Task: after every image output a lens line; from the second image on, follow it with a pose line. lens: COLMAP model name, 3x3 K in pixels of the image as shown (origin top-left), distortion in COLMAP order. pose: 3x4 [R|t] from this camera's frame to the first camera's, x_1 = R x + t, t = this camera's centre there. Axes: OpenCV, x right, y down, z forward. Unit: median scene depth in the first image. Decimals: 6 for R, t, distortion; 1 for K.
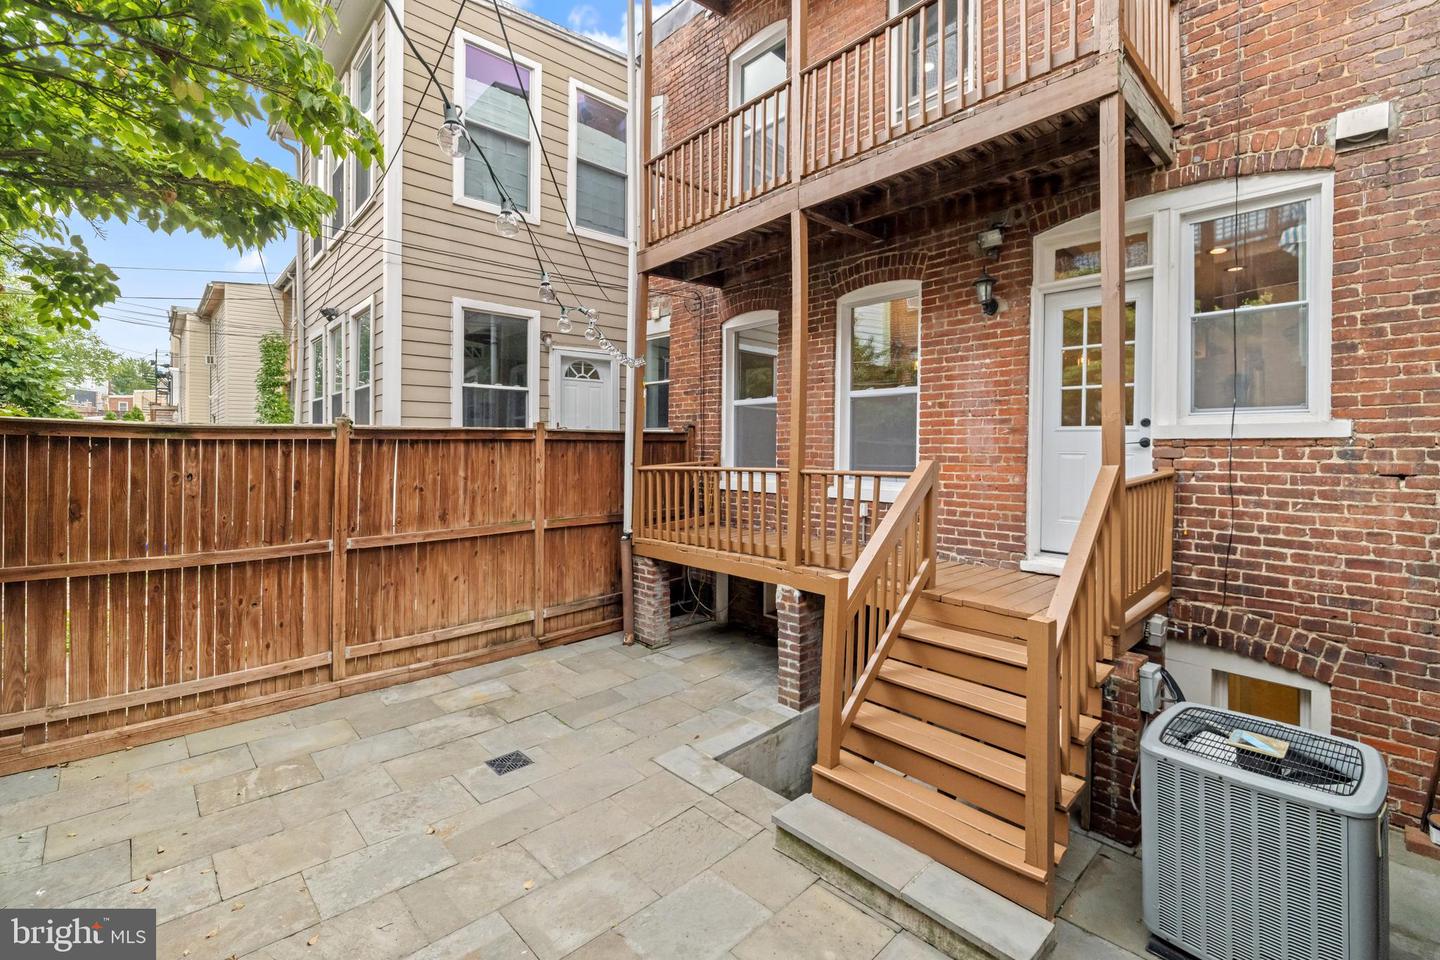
lens RADIAL K [[631.8, 0, 713.8], [0, 631.8, 443.0], [0, 0, 1]] dist [-0.001235, 0.000780]
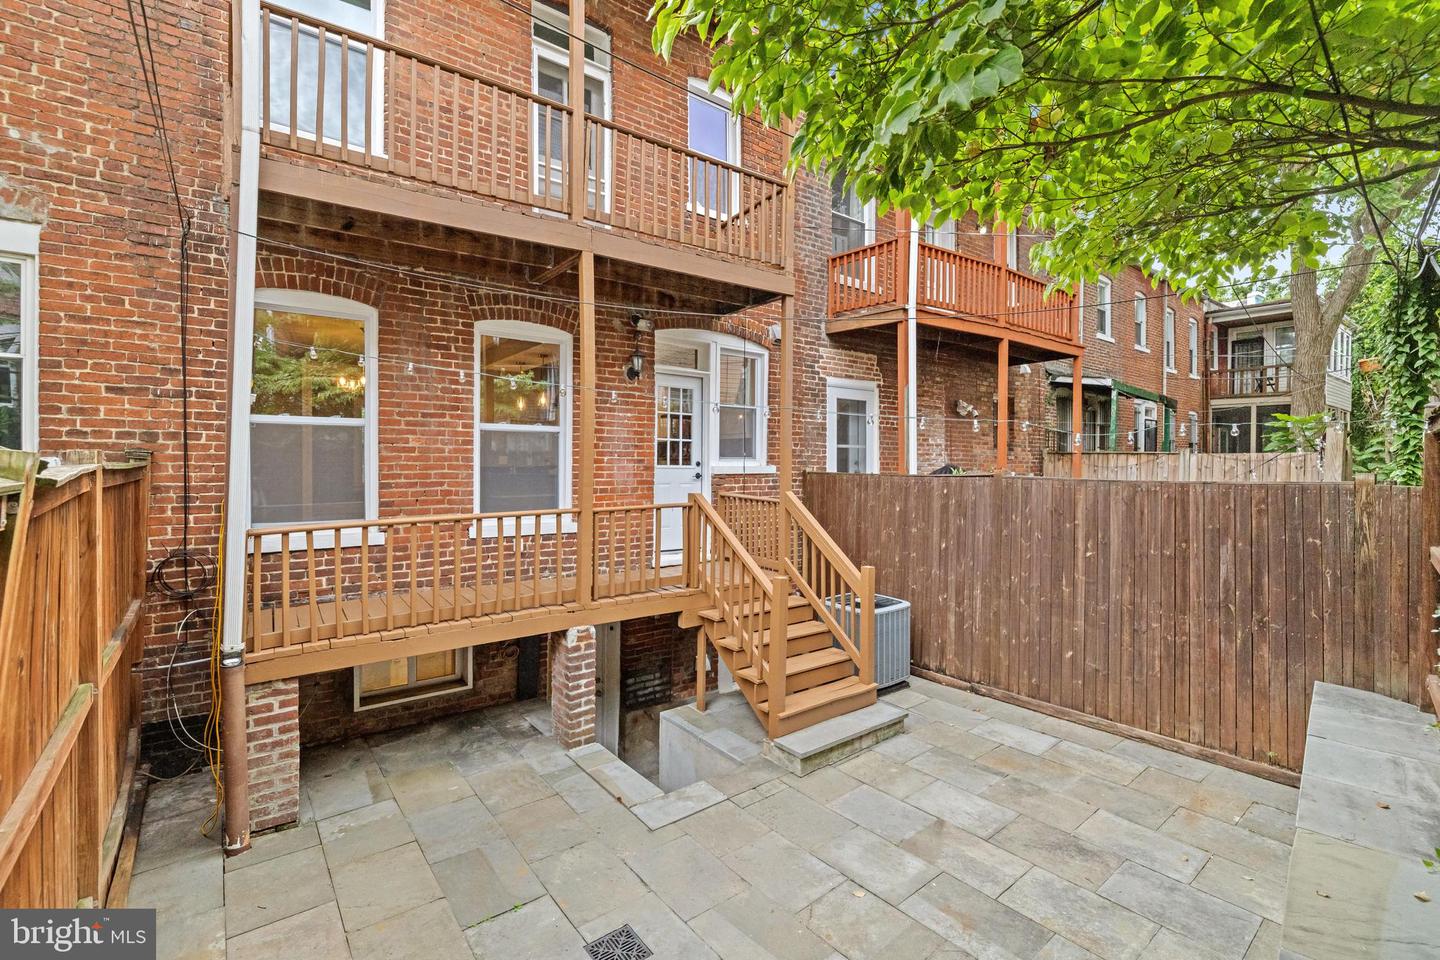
lens RADIAL K [[631.8, 0, 720.5], [0, 631.8, 466.2], [0, 0, 1]] dist [-0.001235, 0.000780]
pose [[0.080428, -0.008115, 0.996727, -0.867272], [-0.008582, 0.999924, 0.008834, -0.036661], [-0.996723, -0.009264, 0.080352, 0.712808]]
